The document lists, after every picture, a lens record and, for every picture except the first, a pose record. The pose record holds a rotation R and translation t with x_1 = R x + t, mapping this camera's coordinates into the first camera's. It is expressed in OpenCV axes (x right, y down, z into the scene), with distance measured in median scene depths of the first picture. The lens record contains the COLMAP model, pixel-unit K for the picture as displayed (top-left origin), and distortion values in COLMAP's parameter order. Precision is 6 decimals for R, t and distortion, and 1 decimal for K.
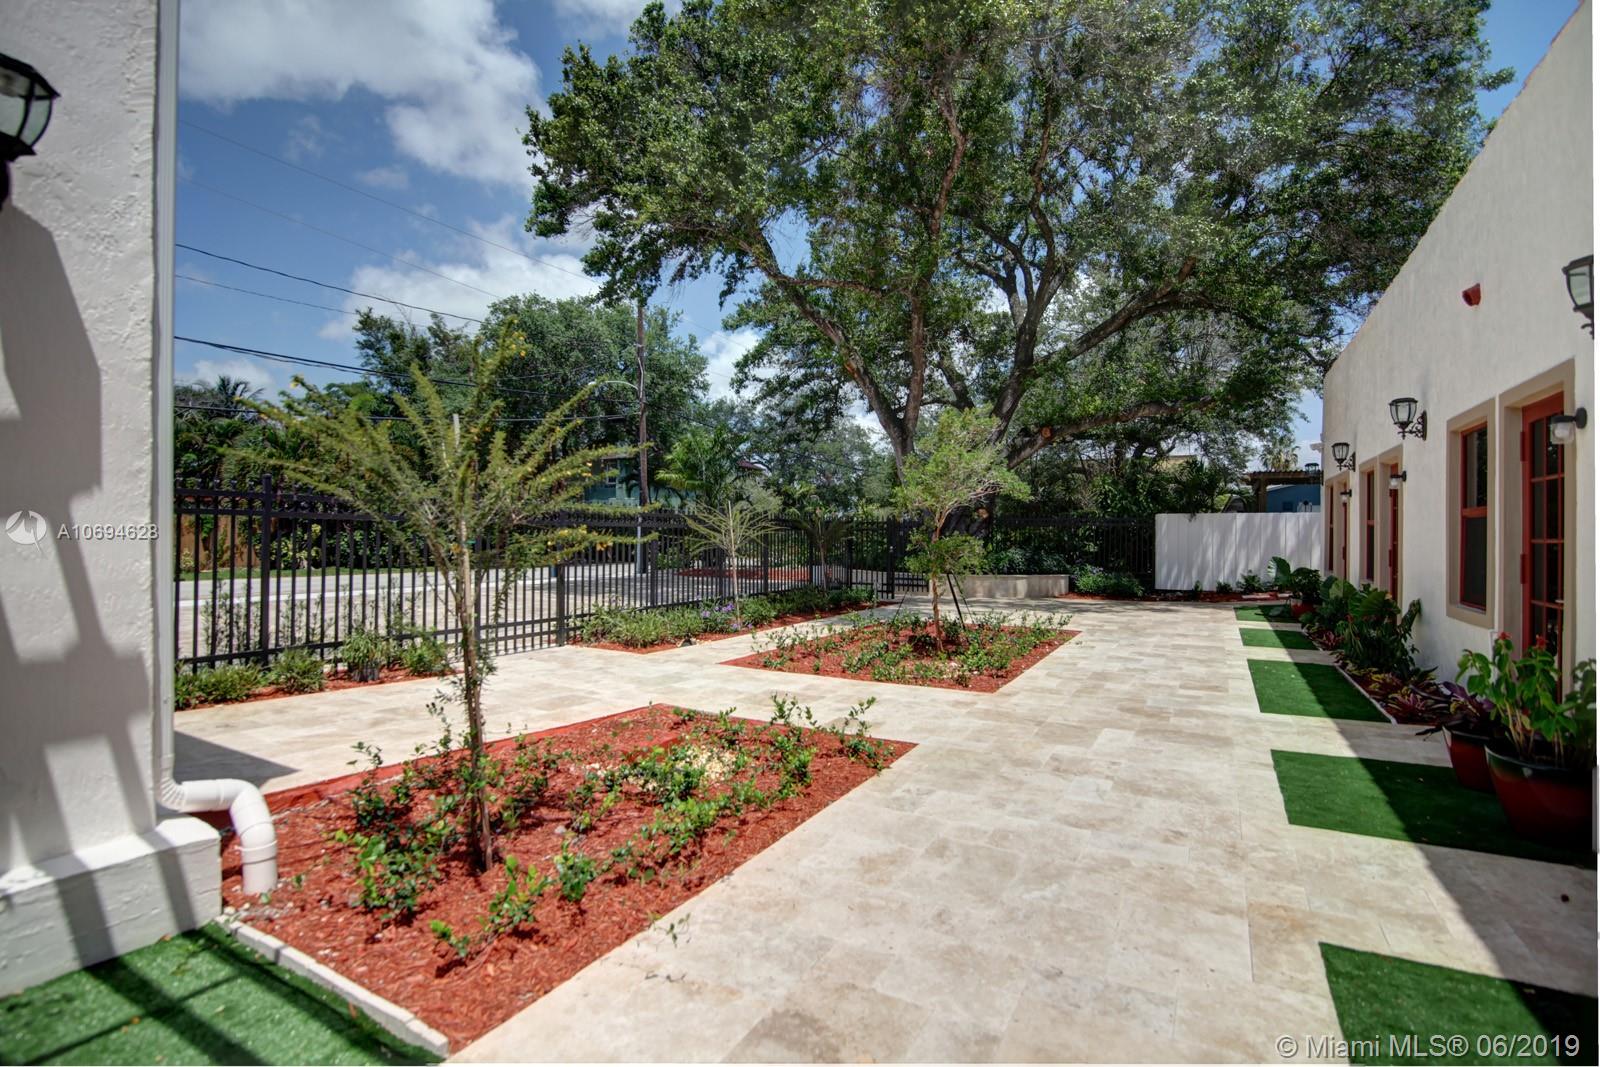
lens RADIAL K [[758.7, 0, 800.0], [0, 758.7, 533.5], [0, 0, 1]] dist [0.021270, 0.000203]
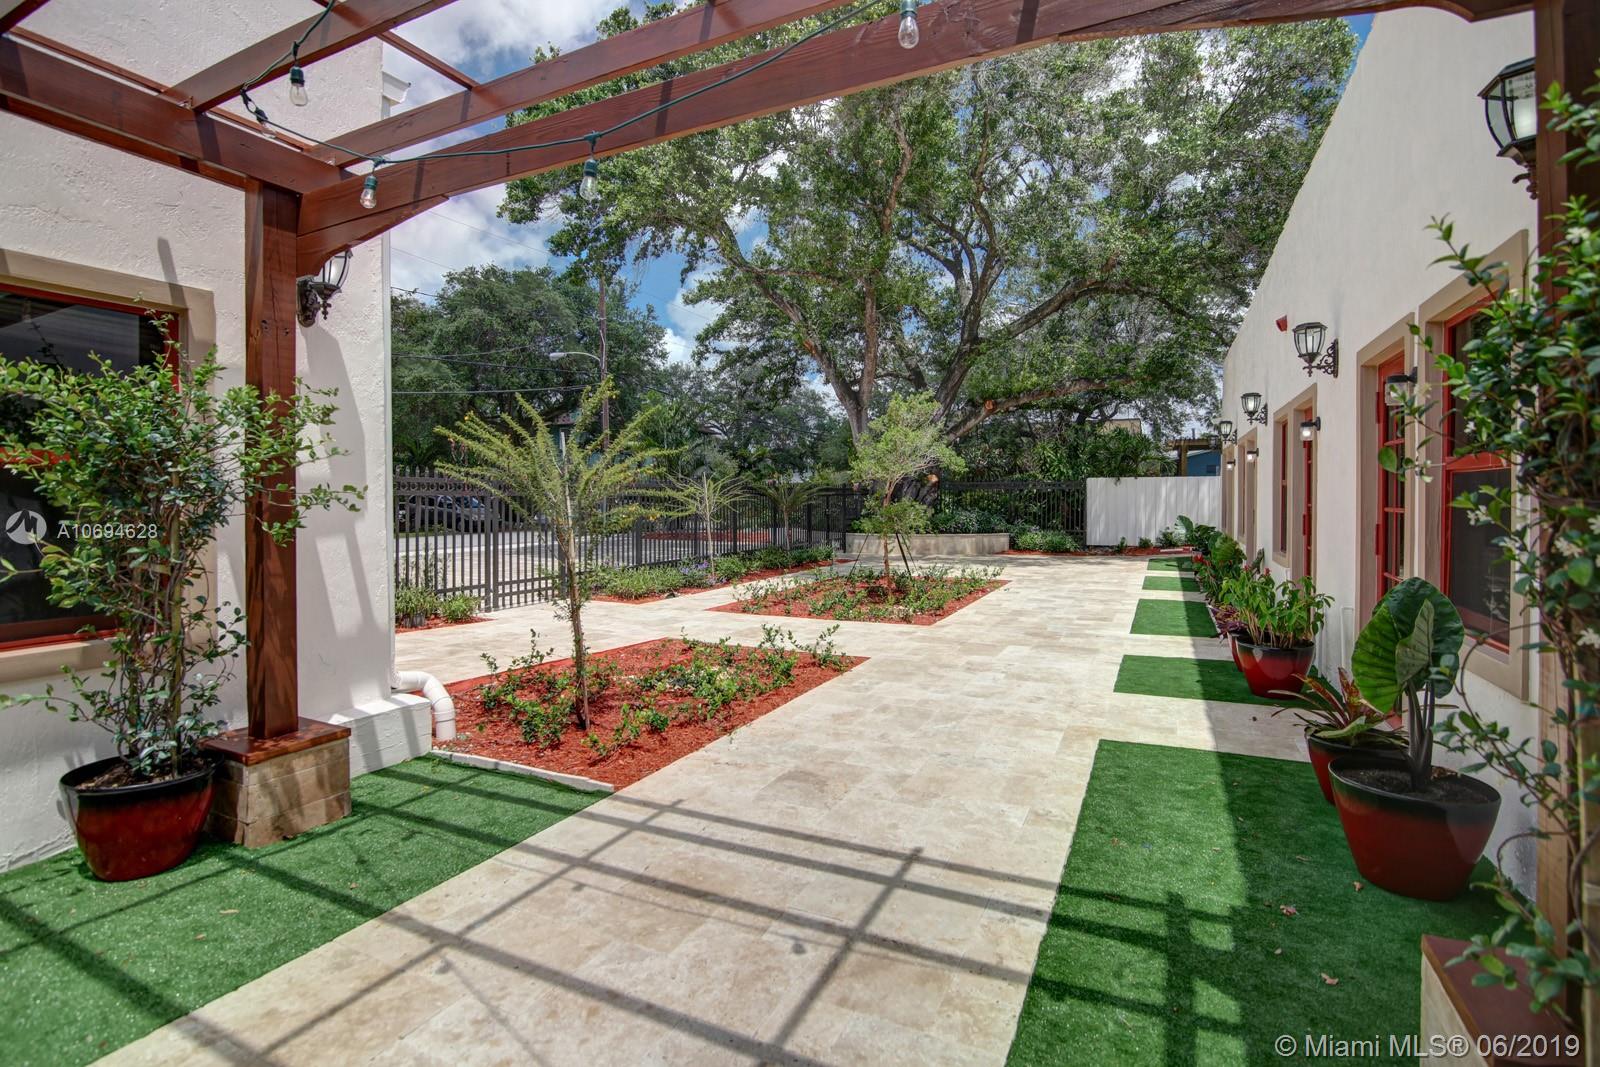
lens RADIAL K [[735.5, 0, 703.7], [0, 735.5, 532.7], [0, 0, 1]] dist [0.019459, -0.000030]
pose [[0.997289, -0.012325, -0.072546, -0.016048], [0.015832, 0.998723, 0.047973, -0.005889], [0.071862, -0.048991, 0.996211, -0.117407]]
